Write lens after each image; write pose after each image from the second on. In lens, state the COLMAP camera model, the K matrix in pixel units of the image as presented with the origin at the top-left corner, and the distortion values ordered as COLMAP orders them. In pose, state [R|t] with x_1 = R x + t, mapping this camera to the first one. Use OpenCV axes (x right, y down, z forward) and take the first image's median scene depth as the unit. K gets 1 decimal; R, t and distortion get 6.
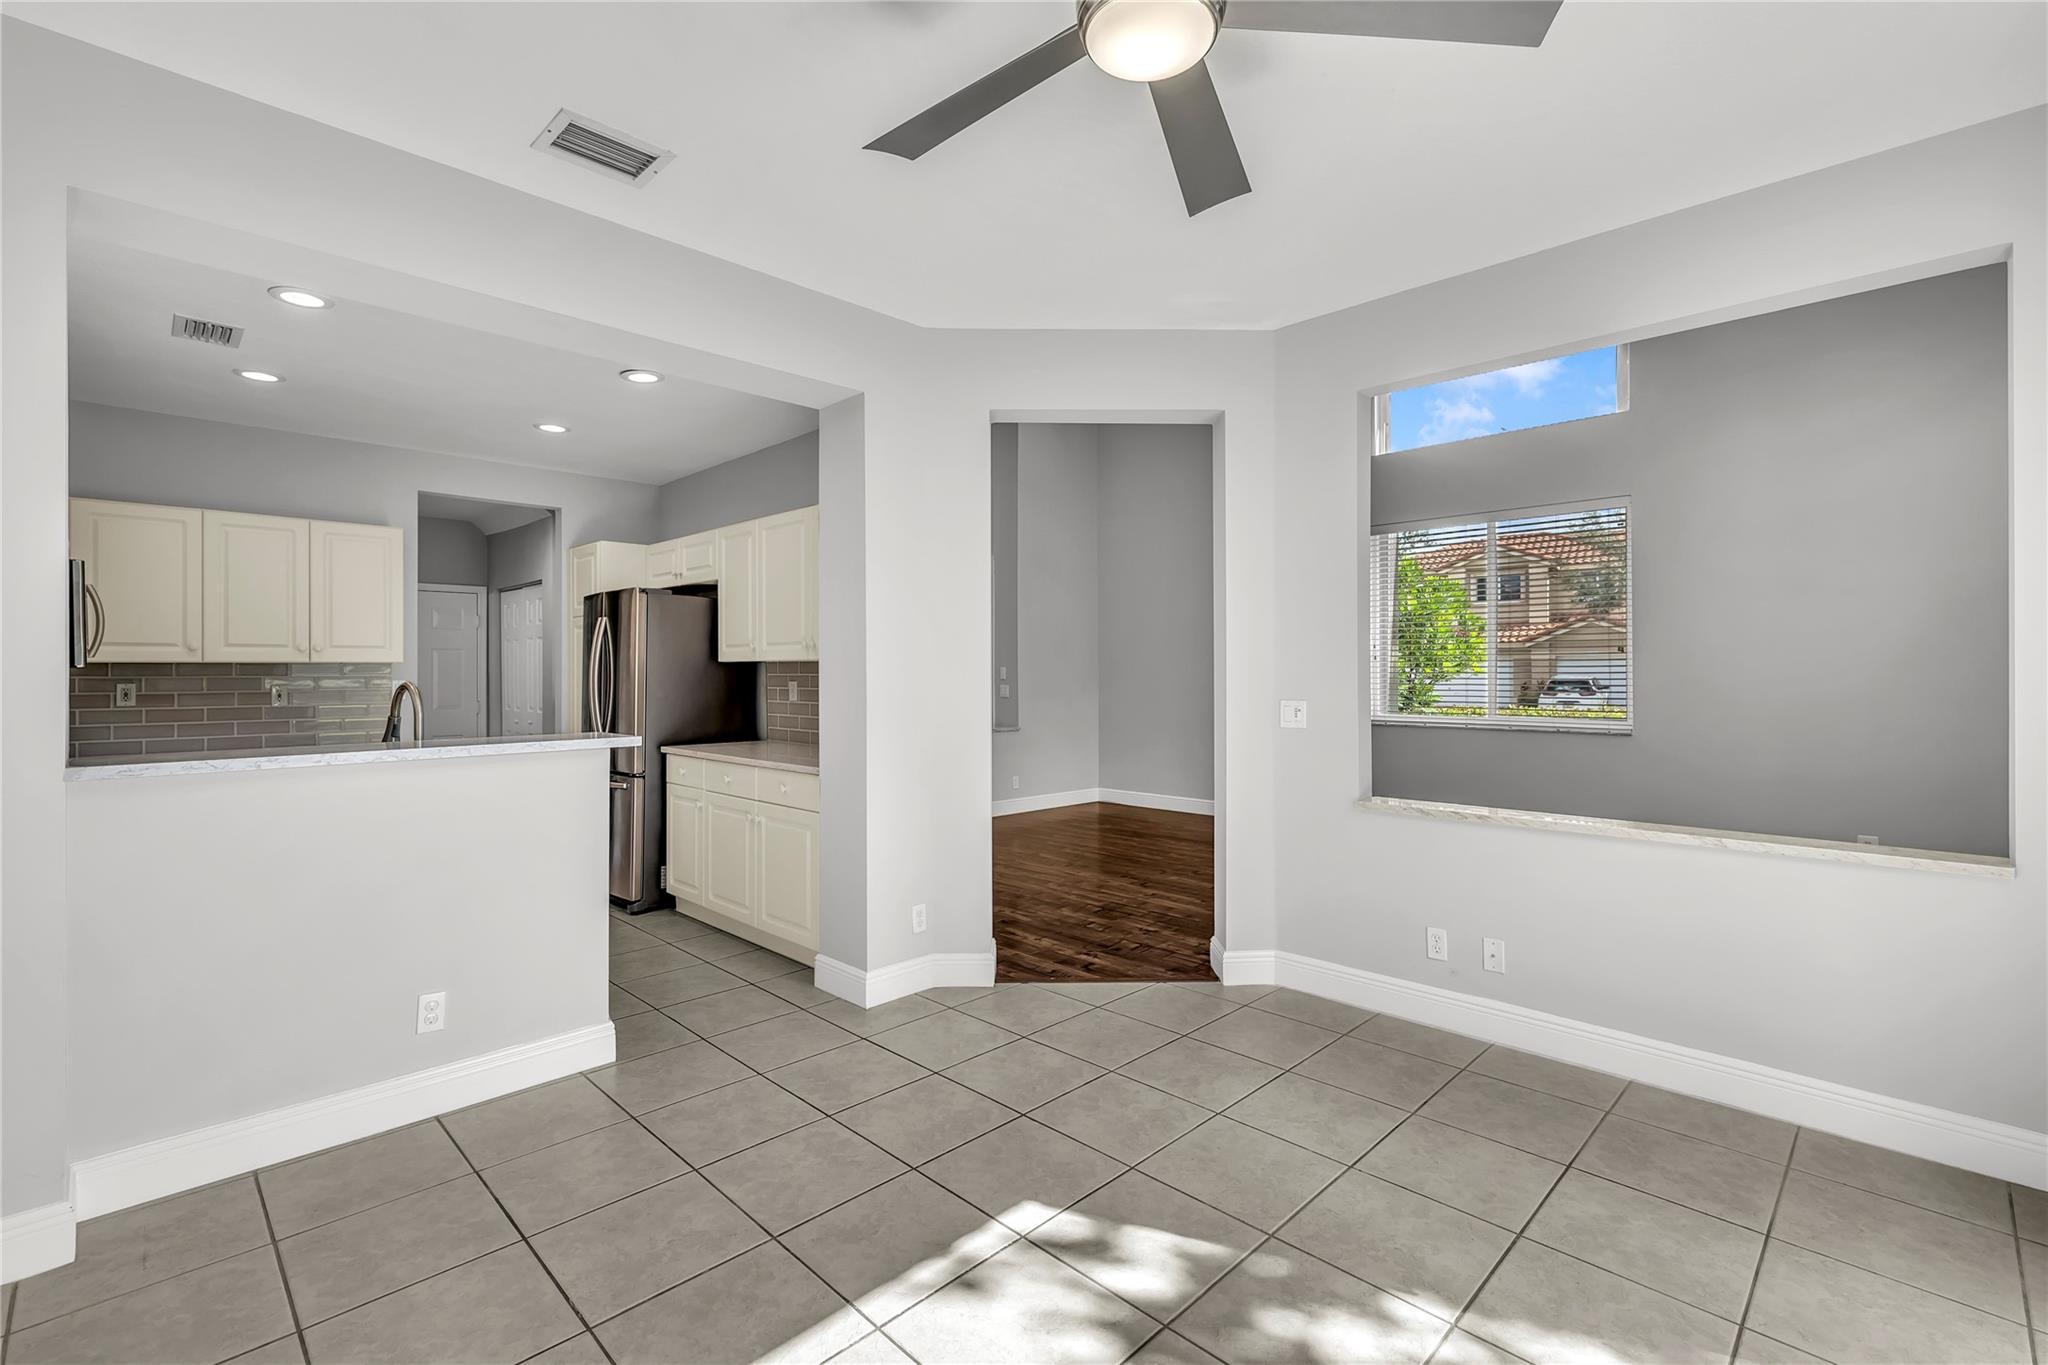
lens RADIAL K [[898.1, 0, 1035.3], [0, 898.1, 662.7], [0, 0, 1]] dist [0.000120, 0.001782]
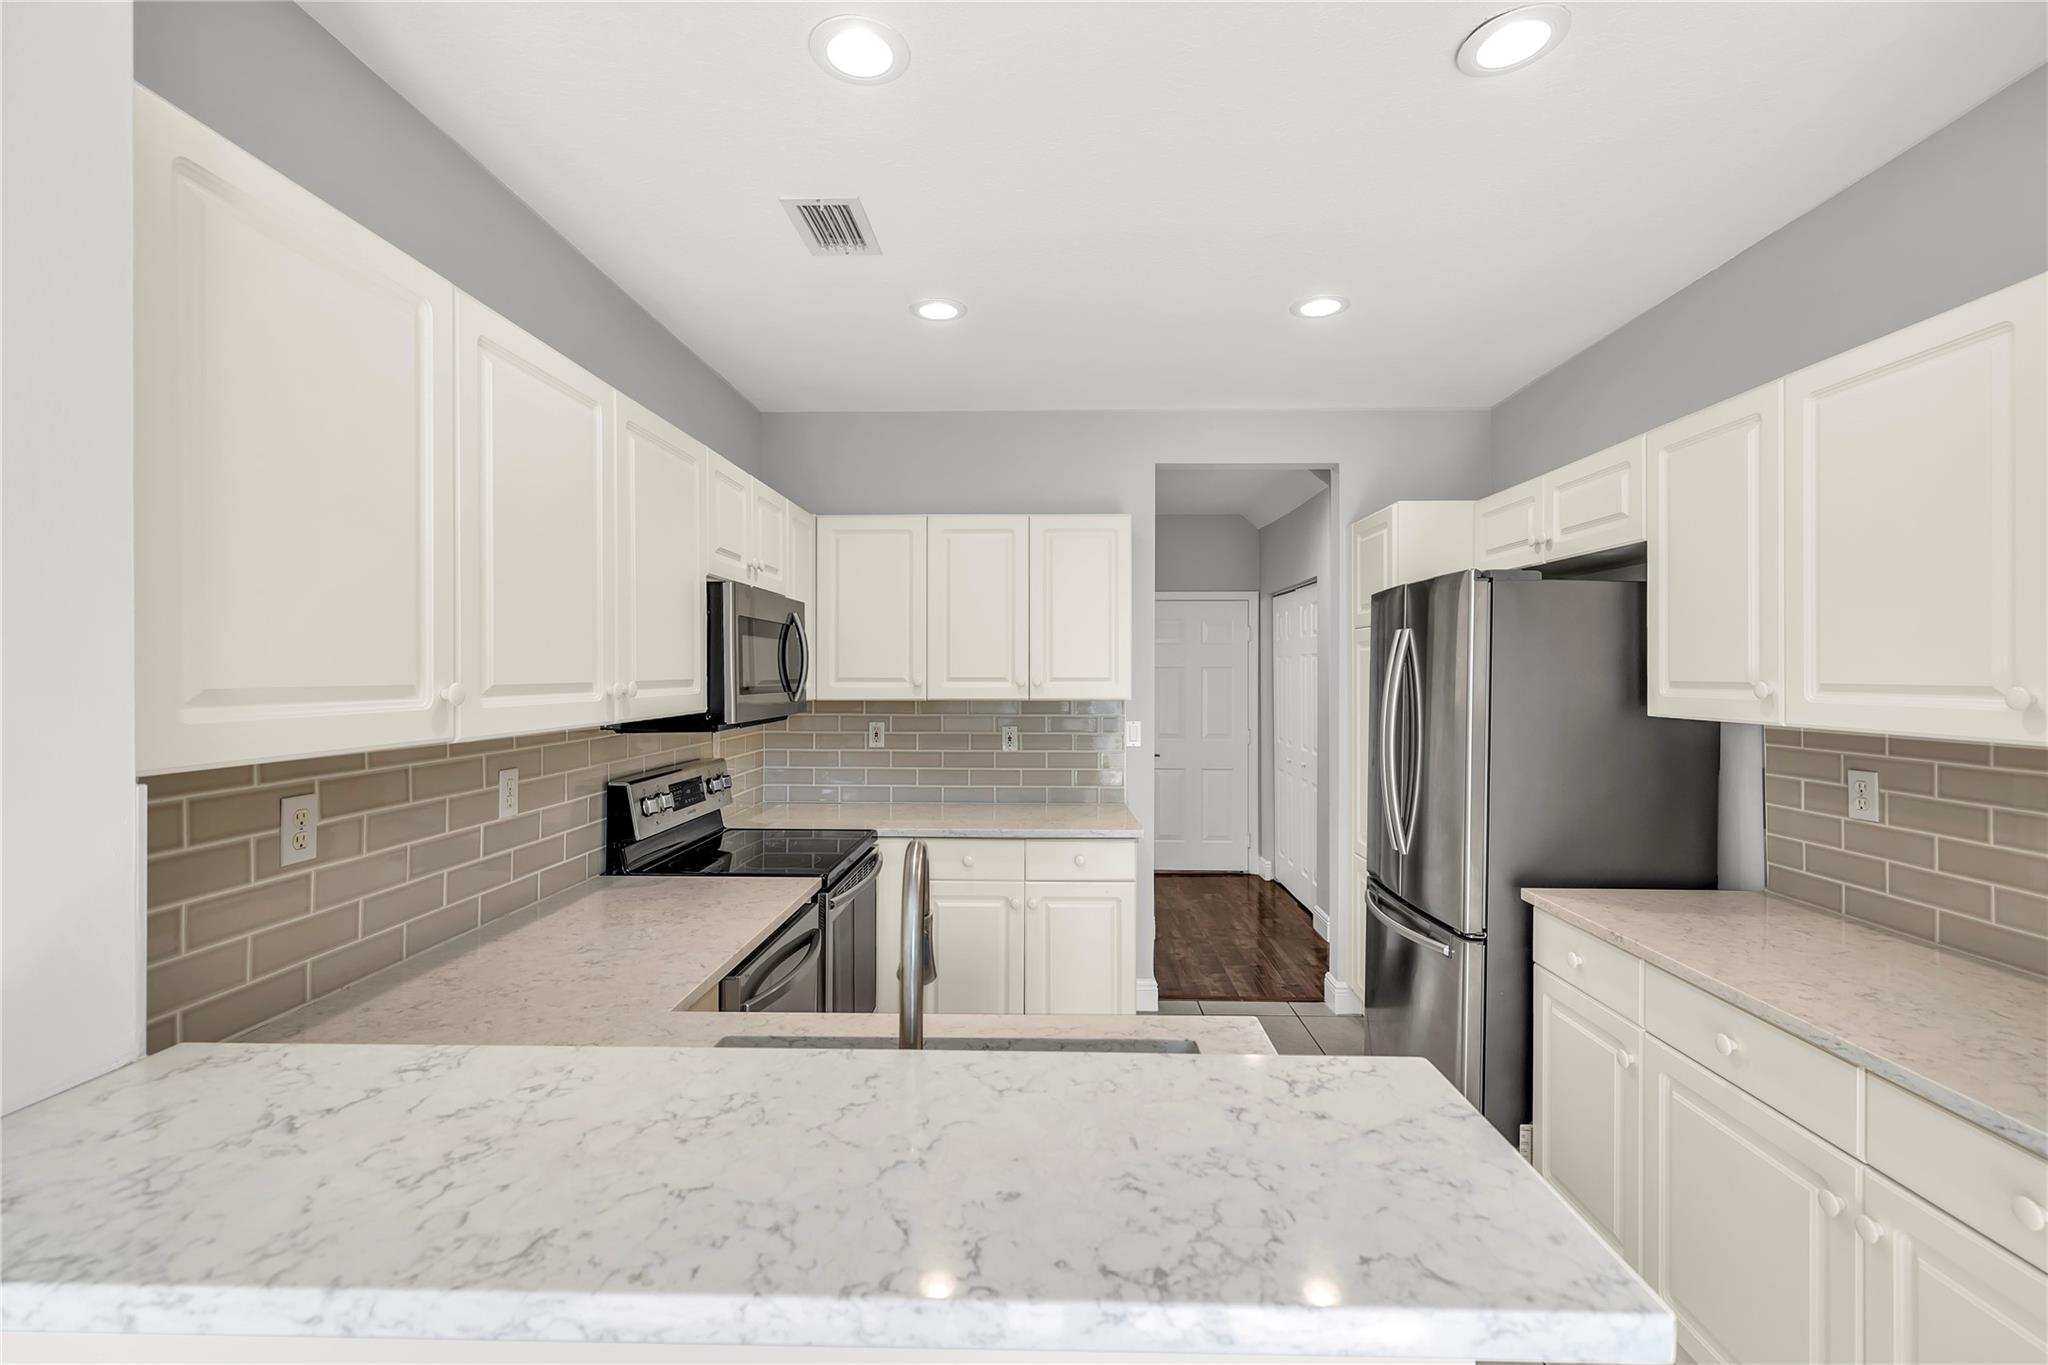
lens RADIAL K [[898.1, 0, 1028.0], [0, 898.1, 669.1], [0, 0, 1]] dist [0.000120, 0.001782]
pose [[0.675666, 0.003097, -0.737201, -0.258792], [0.001962, 0.999980, 0.006000, -0.033556], [0.737205, -0.005500, 0.675647, 0.511551]]
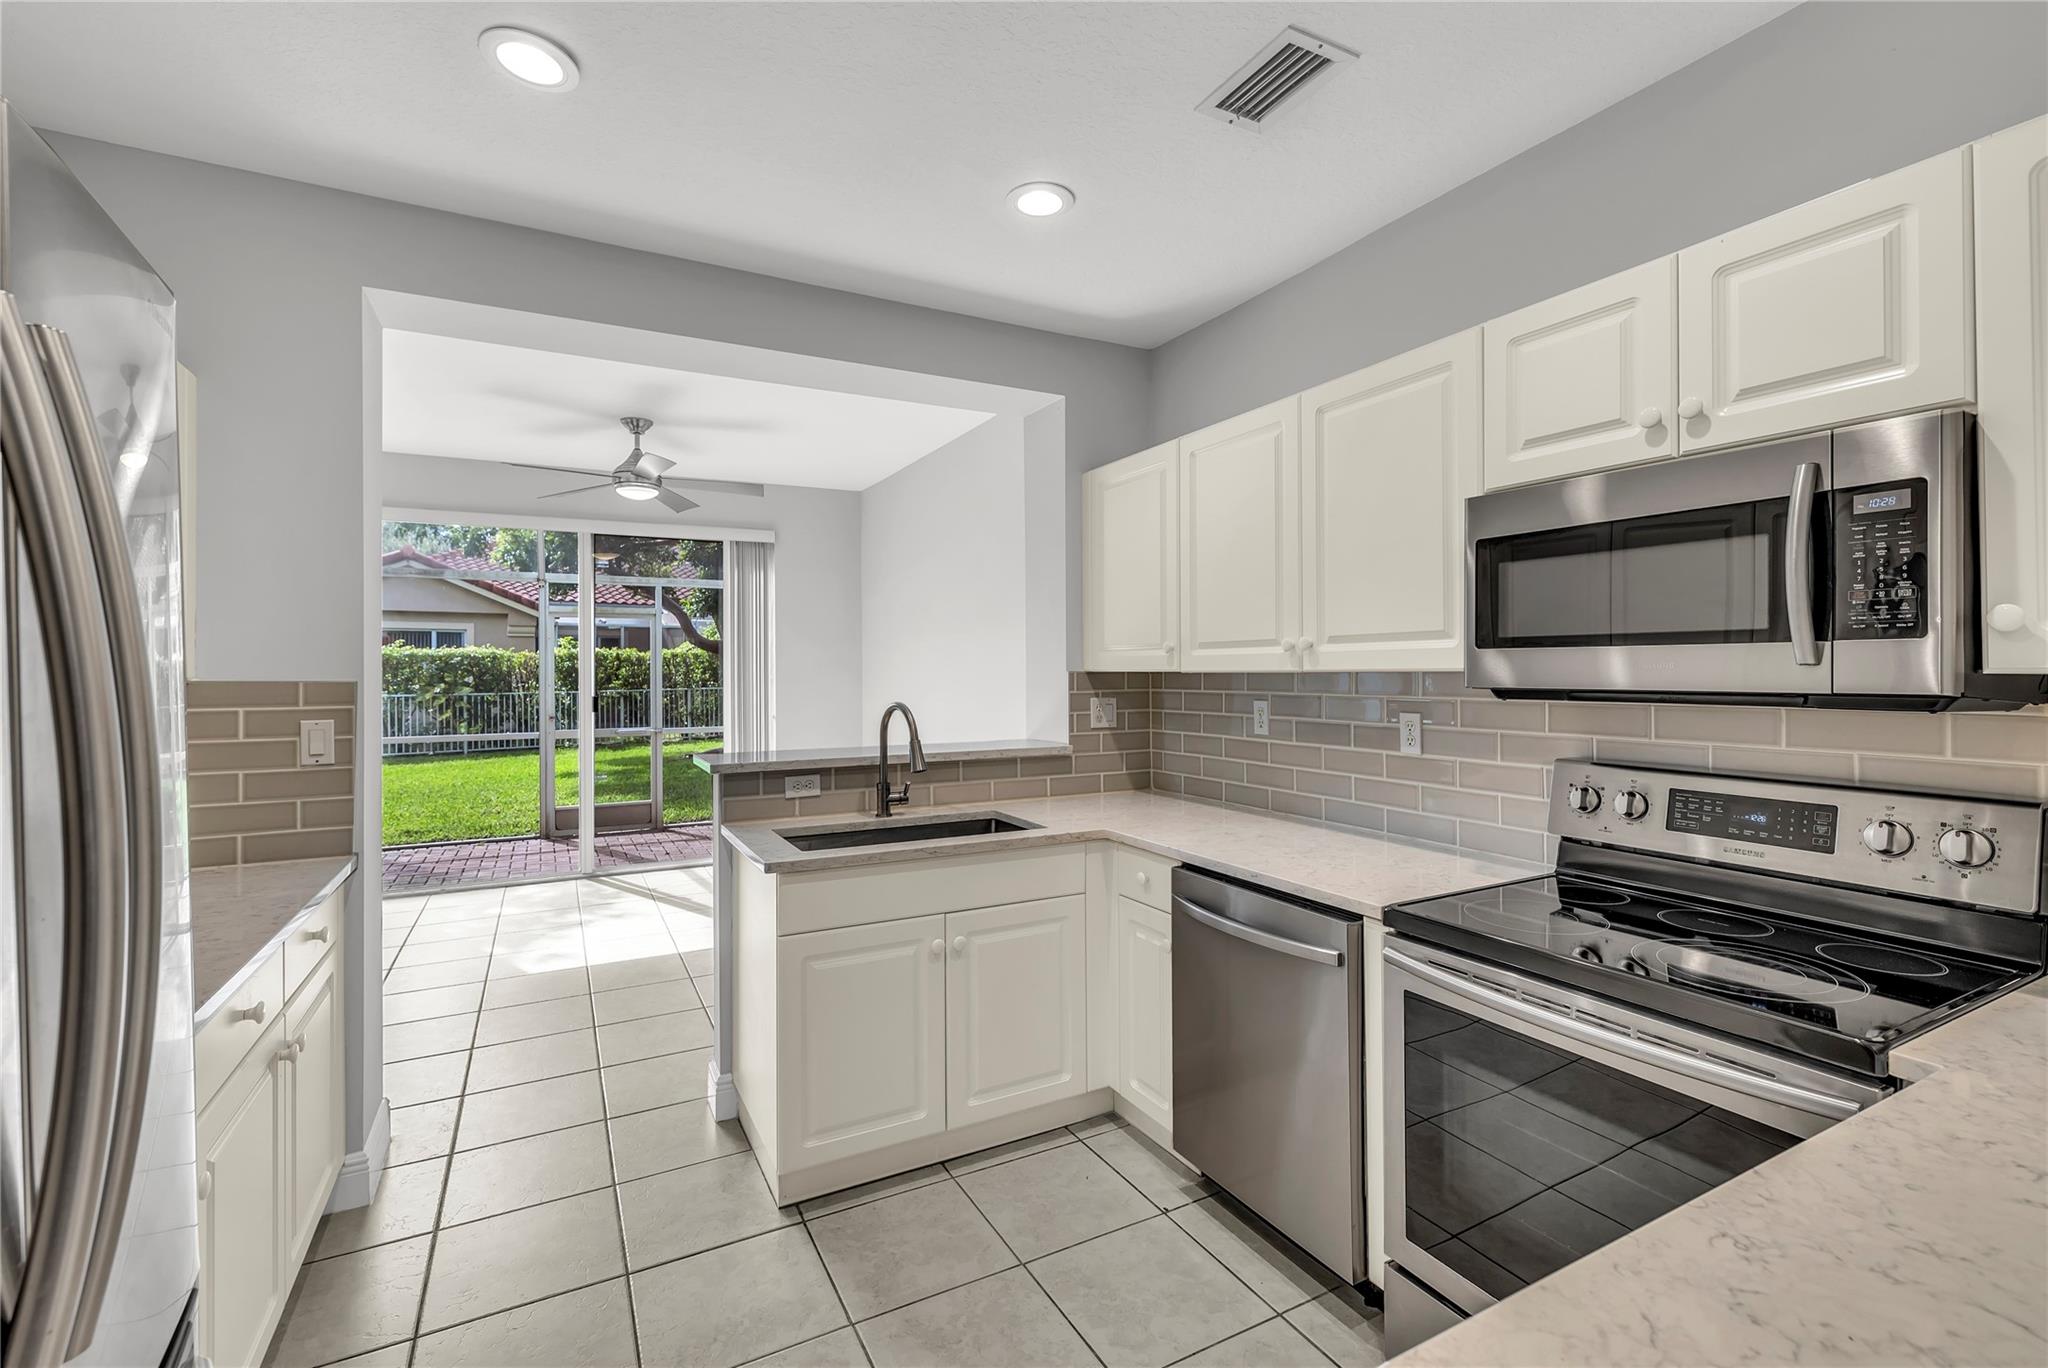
lens RADIAL K [[898.1, 0, 1027.0], [0, 898.1, 656.3], [0, 0, 1]] dist [0.000120, 0.001782]
pose [[-0.952369, 0.015418, 0.304558, -0.745358], [0.009039, 0.999709, -0.022344, -0.002864], [-0.304815, -0.018527, -0.952232, 1.237047]]
